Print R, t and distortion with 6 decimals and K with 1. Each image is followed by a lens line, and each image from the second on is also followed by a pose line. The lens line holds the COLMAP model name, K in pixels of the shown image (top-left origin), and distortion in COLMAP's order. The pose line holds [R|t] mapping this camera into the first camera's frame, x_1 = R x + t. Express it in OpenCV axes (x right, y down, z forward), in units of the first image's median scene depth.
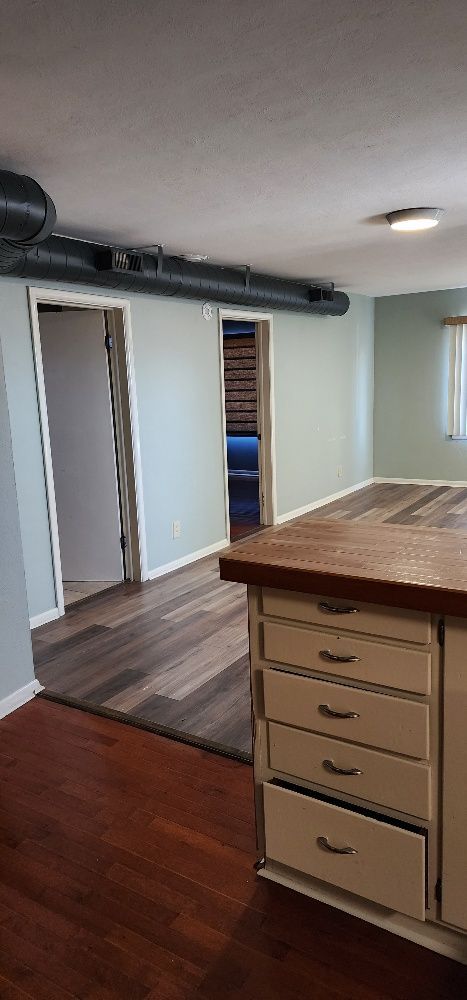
lens RADIAL K [[652.9, 0, 233.5], [0, 652.9, 500.0], [0, 0, 1]] dist [0.127604, -0.140023]
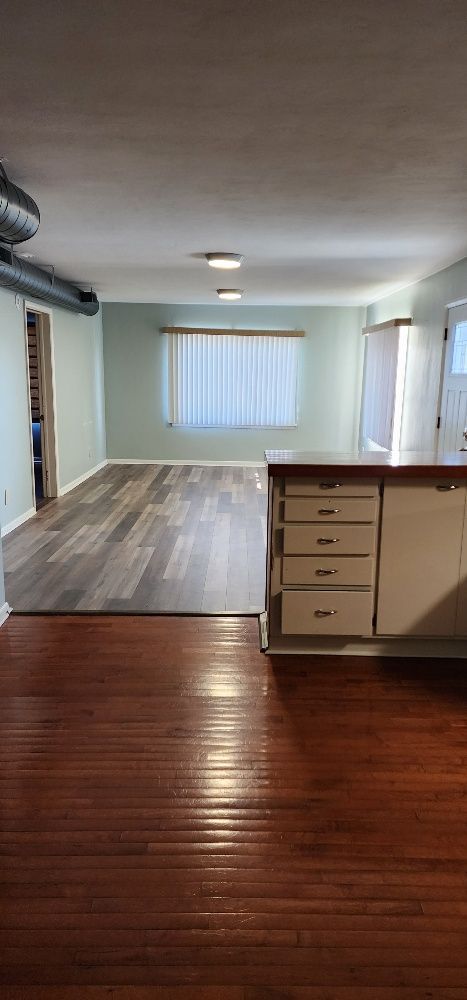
lens RADIAL K [[652.9, 0, 233.5], [0, 652.9, 500.0], [0, 0, 1]] dist [0.127604, -0.140023]
pose [[0.850279, -0.047945, 0.524144, -0.476397], [0.047665, 0.998765, 0.014036, 0.073043], [-0.524170, 0.013049, 0.851514, -0.211321]]
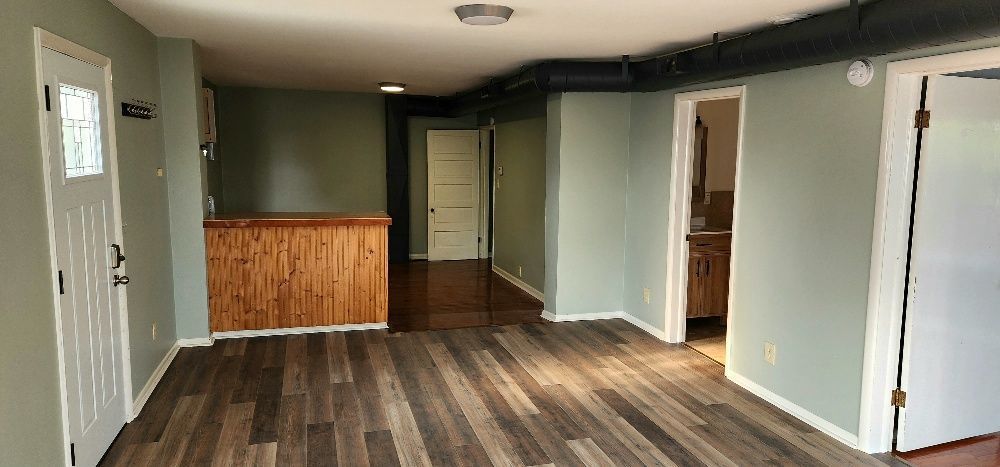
lens RADIAL K [[652.9, 0, 485.8], [0, 652.9, 230.9], [0, 0, 1]] dist [0.127604, -0.140023]
pose [[-0.680977, 0.126321, -0.721328, 0.987816], [-0.111617, 0.955597, 0.272720, -0.385729], [0.723749, 0.266228, -0.636640, 1.670785]]
